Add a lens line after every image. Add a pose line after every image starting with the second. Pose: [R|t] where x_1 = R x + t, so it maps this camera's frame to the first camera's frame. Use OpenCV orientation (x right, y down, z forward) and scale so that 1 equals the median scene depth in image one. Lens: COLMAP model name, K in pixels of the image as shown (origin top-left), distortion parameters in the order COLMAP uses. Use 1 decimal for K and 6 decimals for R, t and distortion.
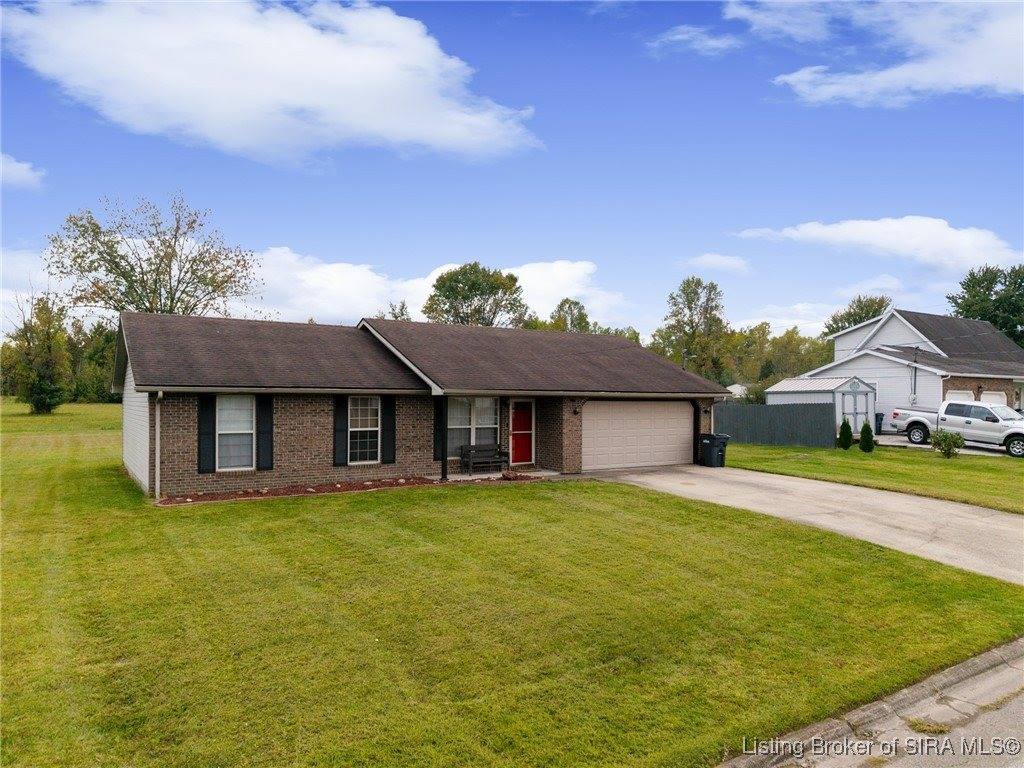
lens RADIAL K [[705.4, 0, 512.0], [0, 705.4, 384.0], [0, 0, 1]] dist [0.022381, -0.003267]
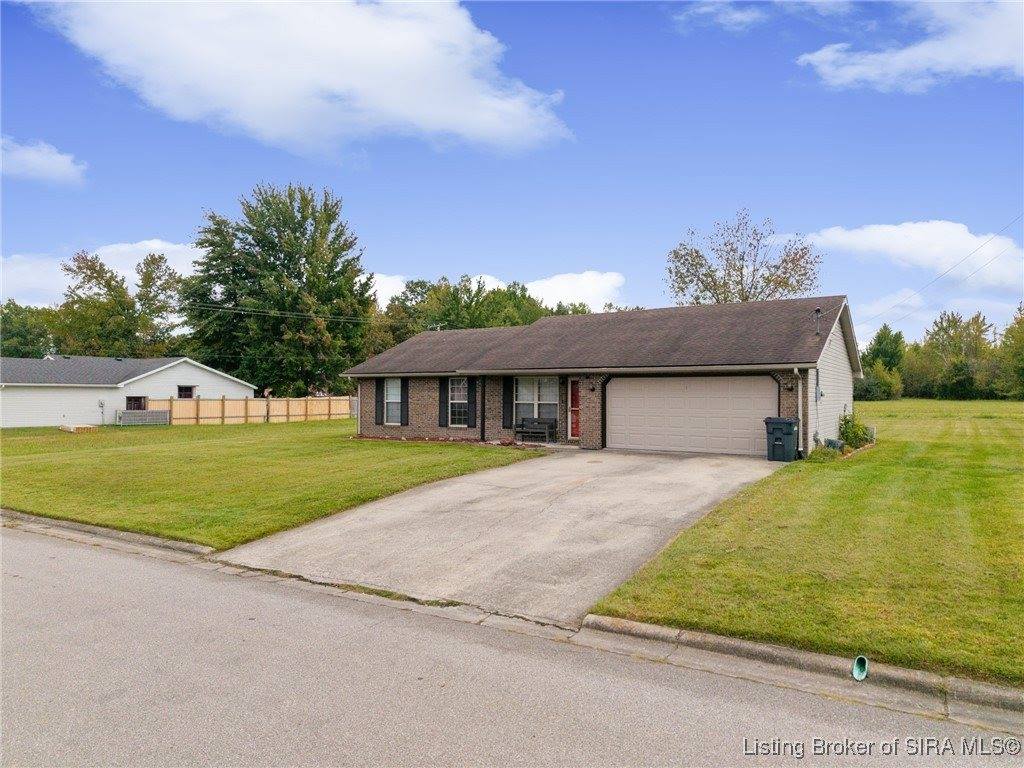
lens RADIAL K [[705.4, 0, 512.0], [0, 705.4, 384.0], [0, 0, 1]] dist [0.022381, -0.003267]
pose [[0.368285, -0.003366, -0.929707, 1.111361], [0.037535, 0.999232, 0.011251, 0.018633], [0.928955, -0.039041, 0.368129, 0.598822]]
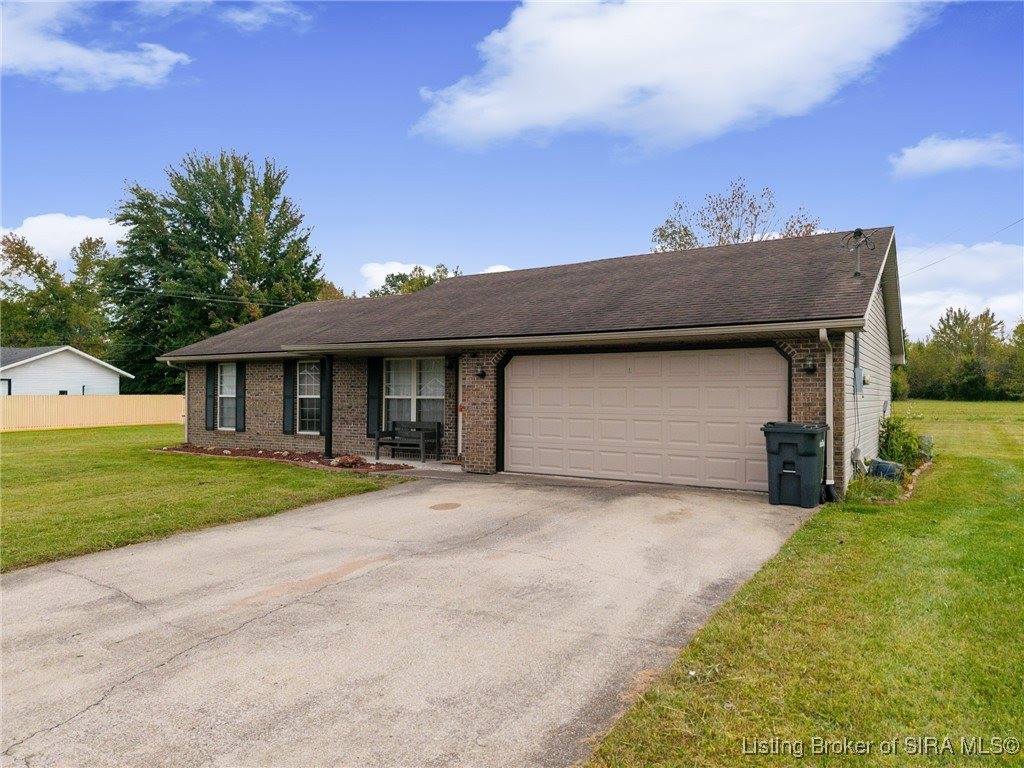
lens RADIAL K [[705.4, 0, 512.0], [0, 705.4, 384.0], [0, 0, 1]] dist [0.022381, -0.003267]
pose [[0.370533, -0.003363, -0.928813, 0.751580], [0.035159, 0.999328, 0.010408, 0.048059], [0.928153, -0.036512, 0.370402, 0.913018]]
